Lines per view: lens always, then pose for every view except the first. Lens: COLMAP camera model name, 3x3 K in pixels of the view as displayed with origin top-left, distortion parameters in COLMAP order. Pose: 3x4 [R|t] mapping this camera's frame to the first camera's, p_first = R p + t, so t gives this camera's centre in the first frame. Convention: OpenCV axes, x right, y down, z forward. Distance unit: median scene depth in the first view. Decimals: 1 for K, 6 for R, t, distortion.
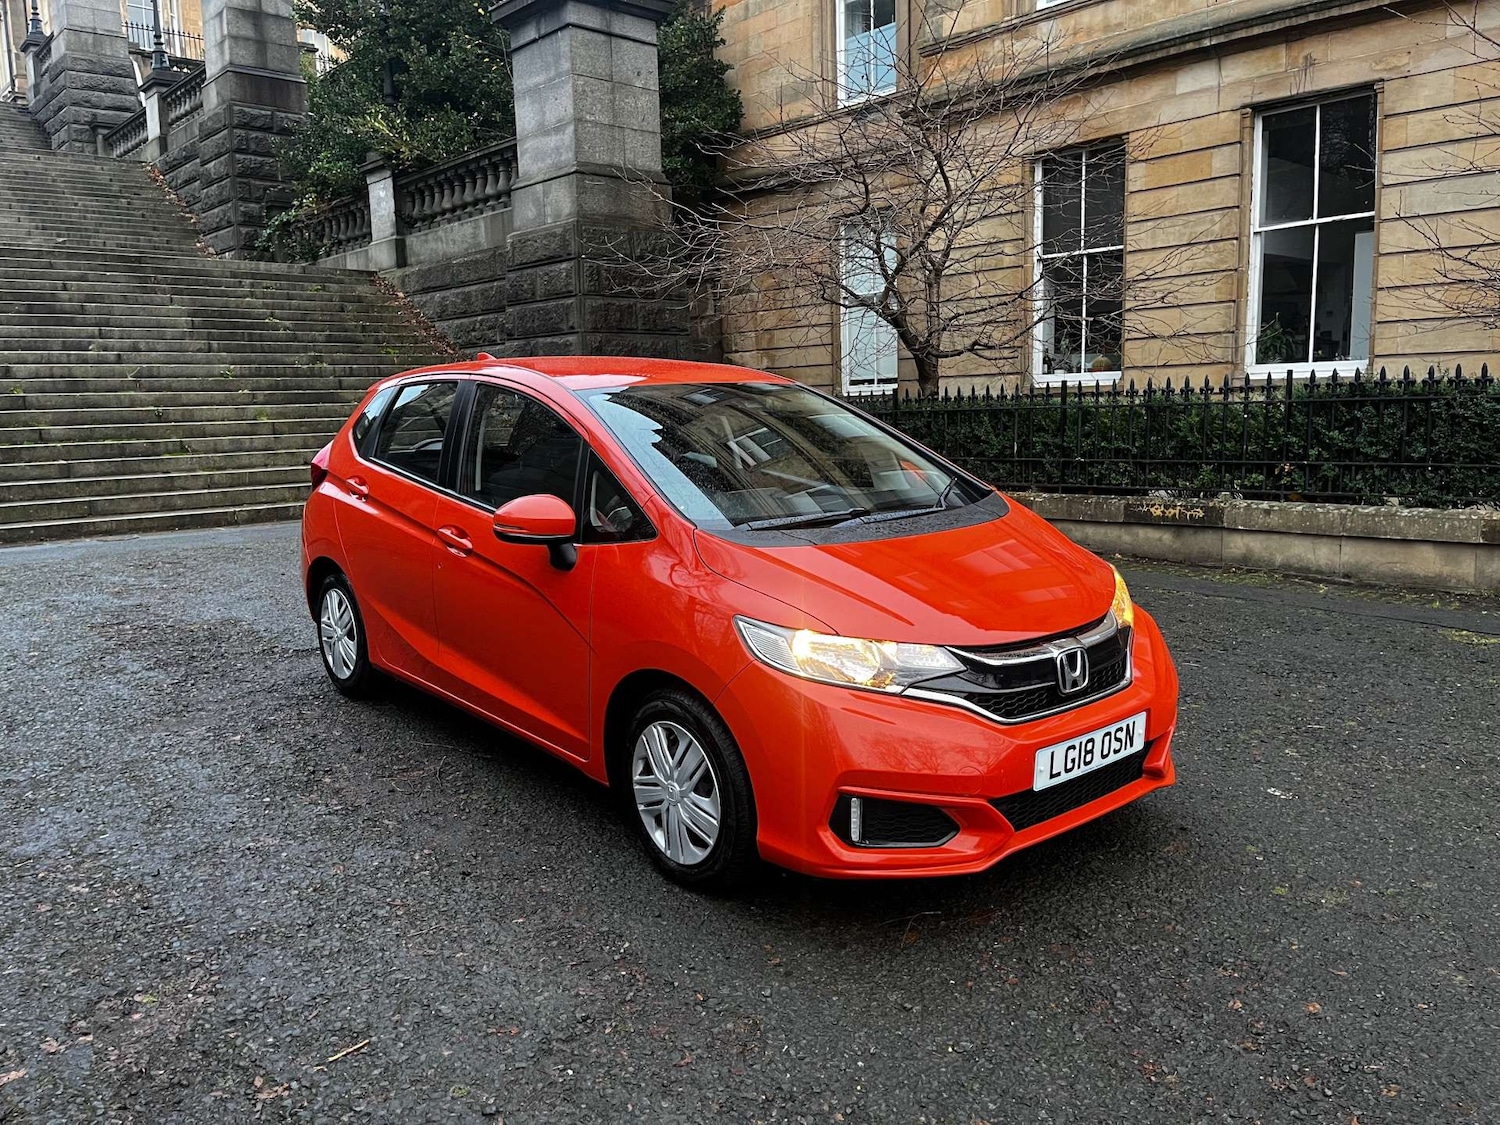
lens RADIAL K [[1132.6, 0, 736.7], [0, 1132.6, 567.7], [0, 0, 1]] dist [0.072085, -0.099926]
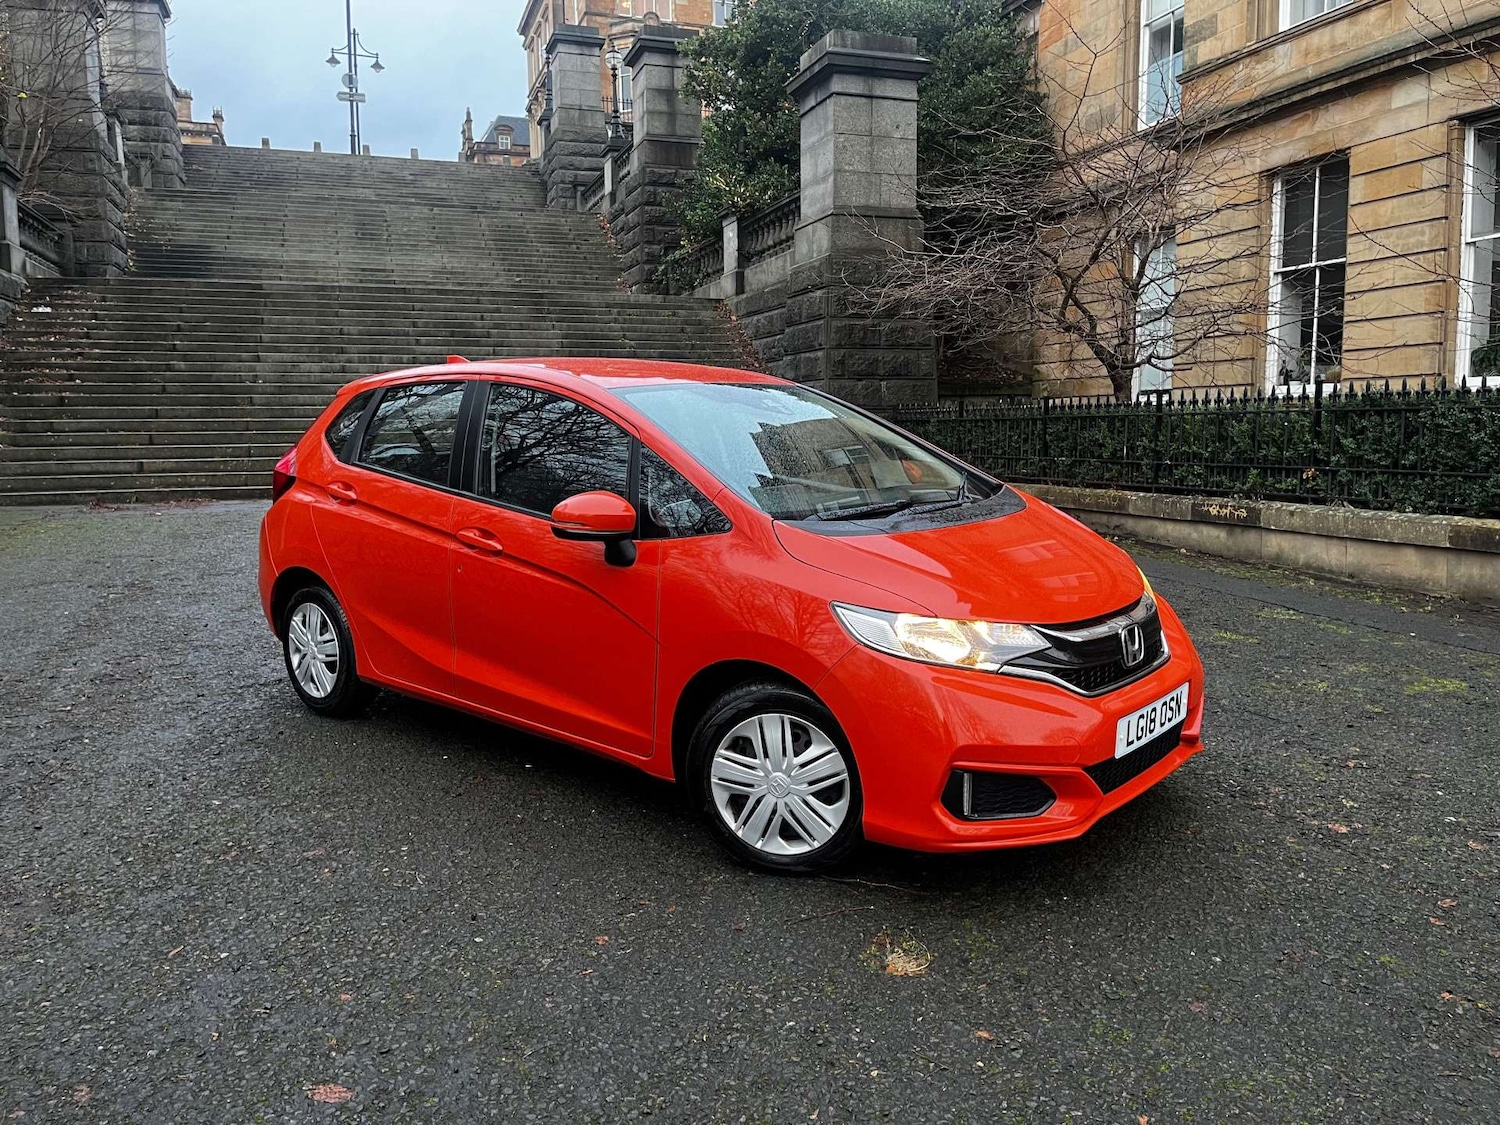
lens RADIAL K [[1132.6, 0, 758.8], [0, 1132.6, 541.1], [0, 0, 1]] dist [0.072085, -0.099926]
pose [[0.920888, 0.059540, -0.385253, 0.389092], [-0.072129, 0.997228, -0.018293, 0.030083], [0.383095, 0.044634, 0.922630, -0.162230]]
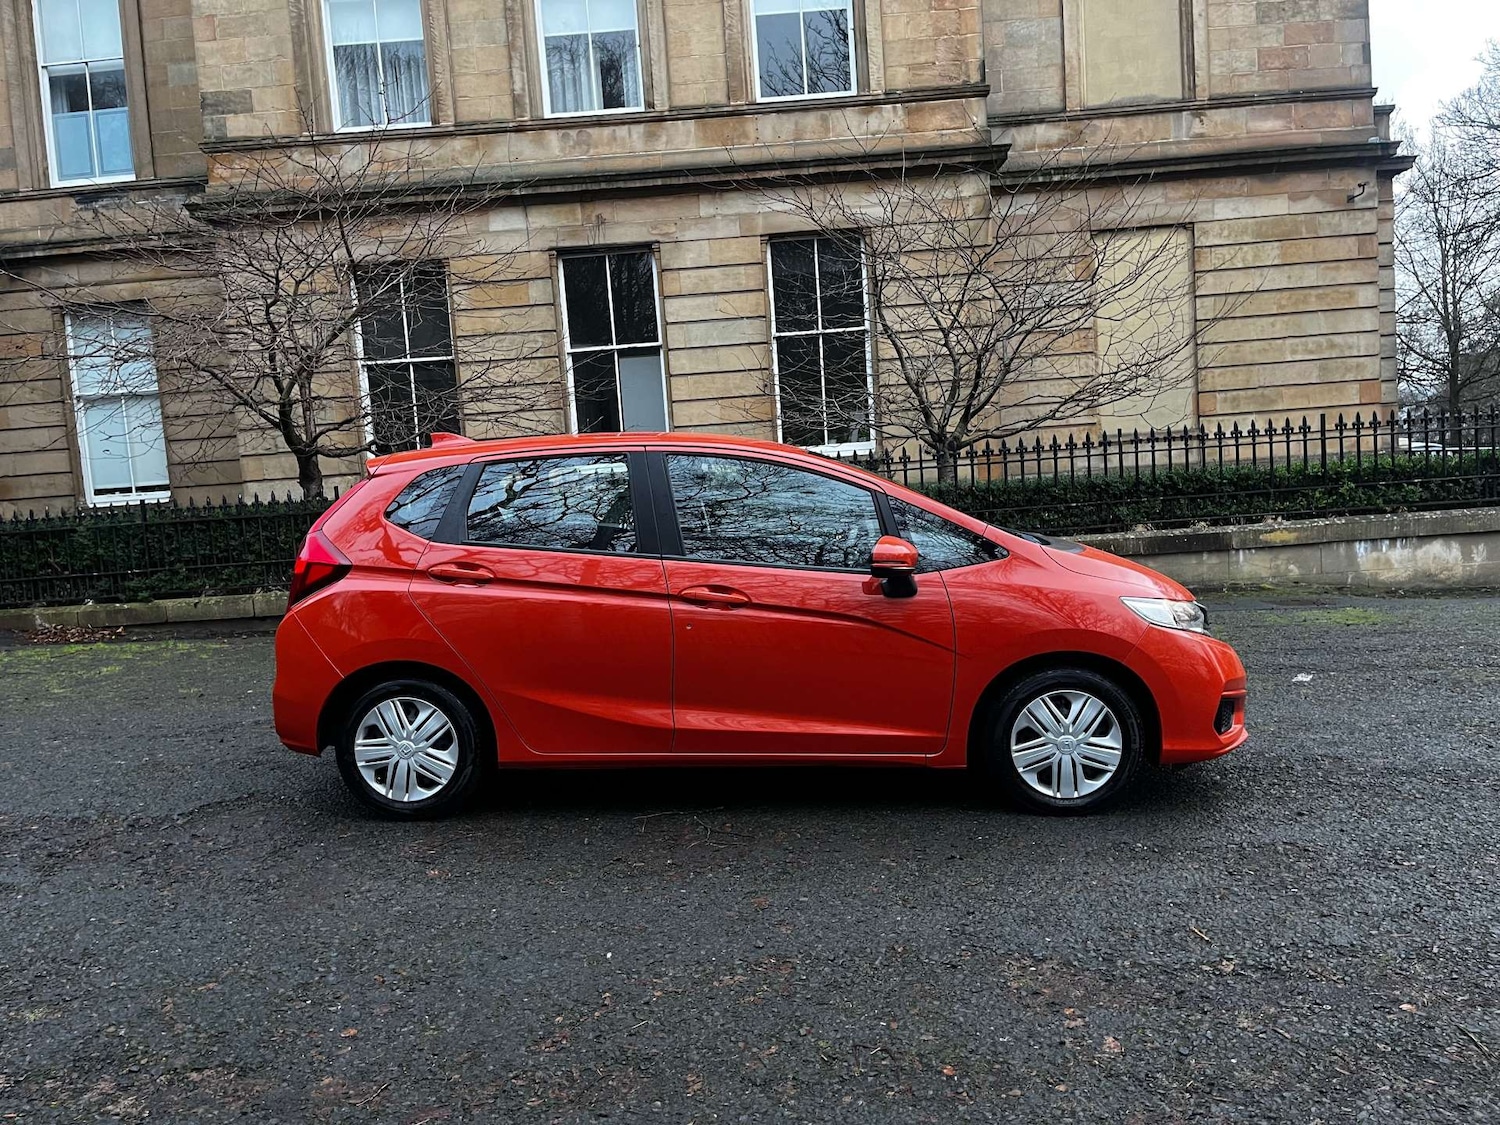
lens RADIAL K [[1132.6, 0, 736.3], [0, 1132.6, 556.6], [0, 0, 1]] dist [0.072085, -0.099926]
pose [[0.692159, -0.075269, 0.717809, -0.401664], [0.151943, 0.987455, -0.042970, -0.005119], [-0.705570, 0.138808, 0.694912, 0.105684]]
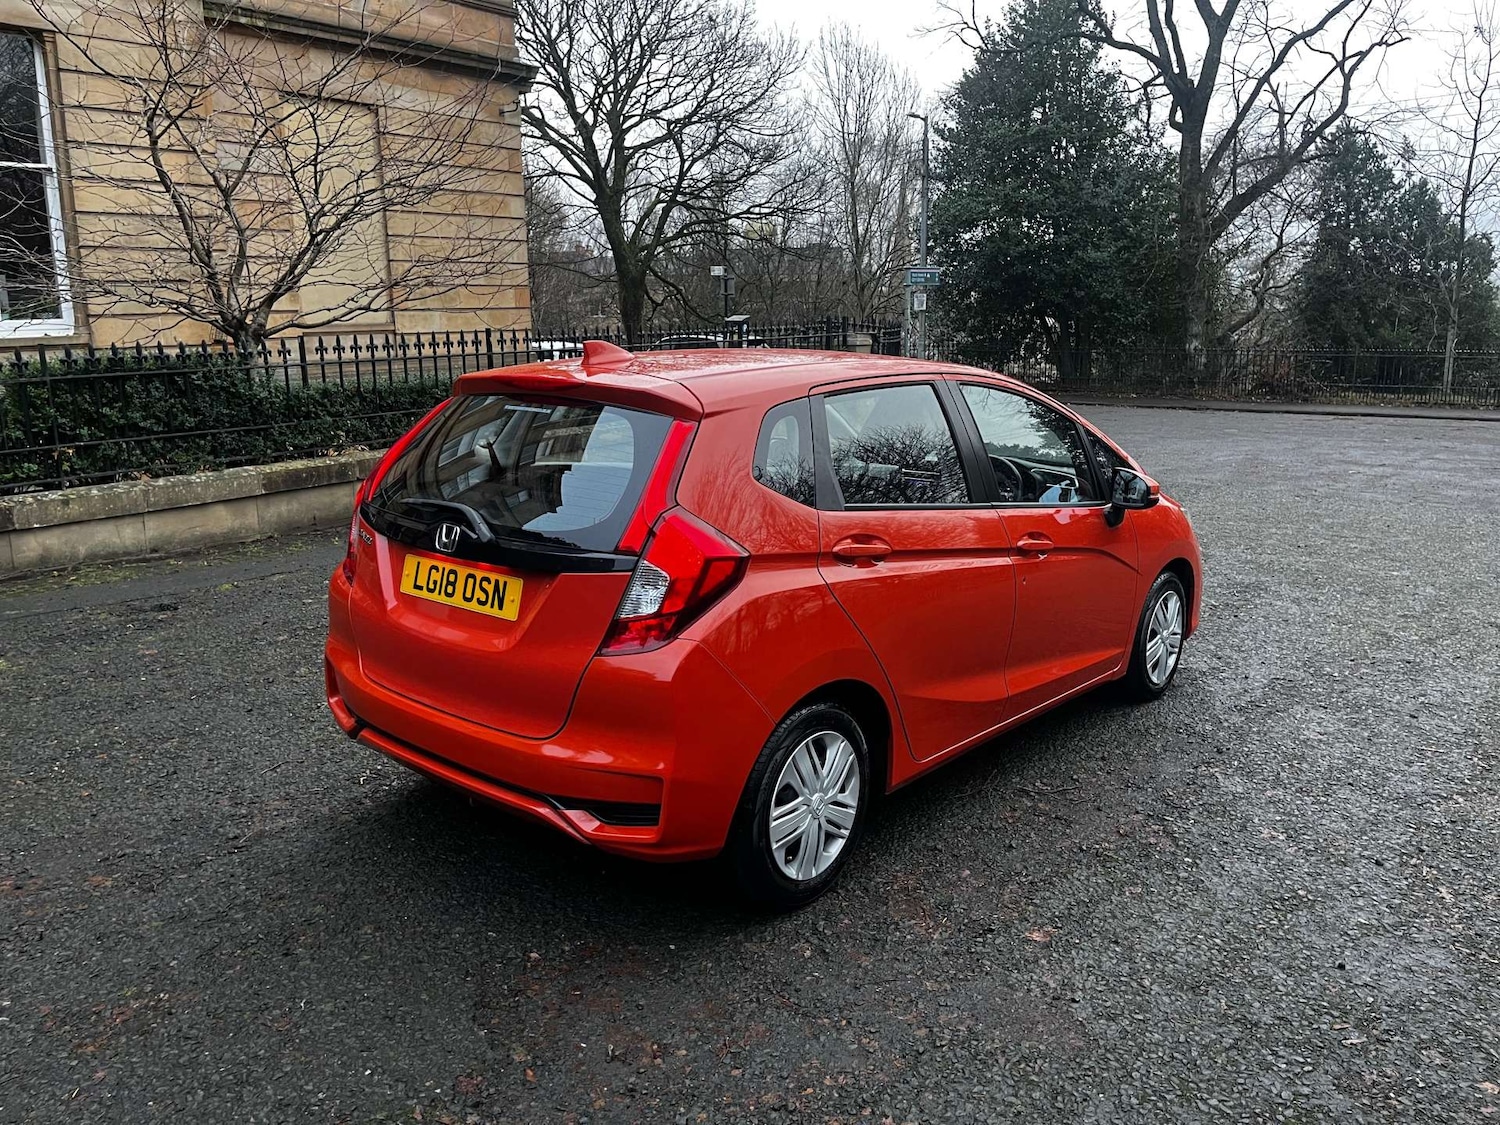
lens RADIAL K [[1132.6, 0, 739.1], [0, 1132.6, 552.9], [0, 0, 1]] dist [0.072085, -0.099926]
pose [[-0.157263, -0.183089, 0.970436, -0.466438], [0.159412, 0.965071, 0.207910, -0.105275], [-0.974606, 0.187395, -0.122584, 0.559161]]
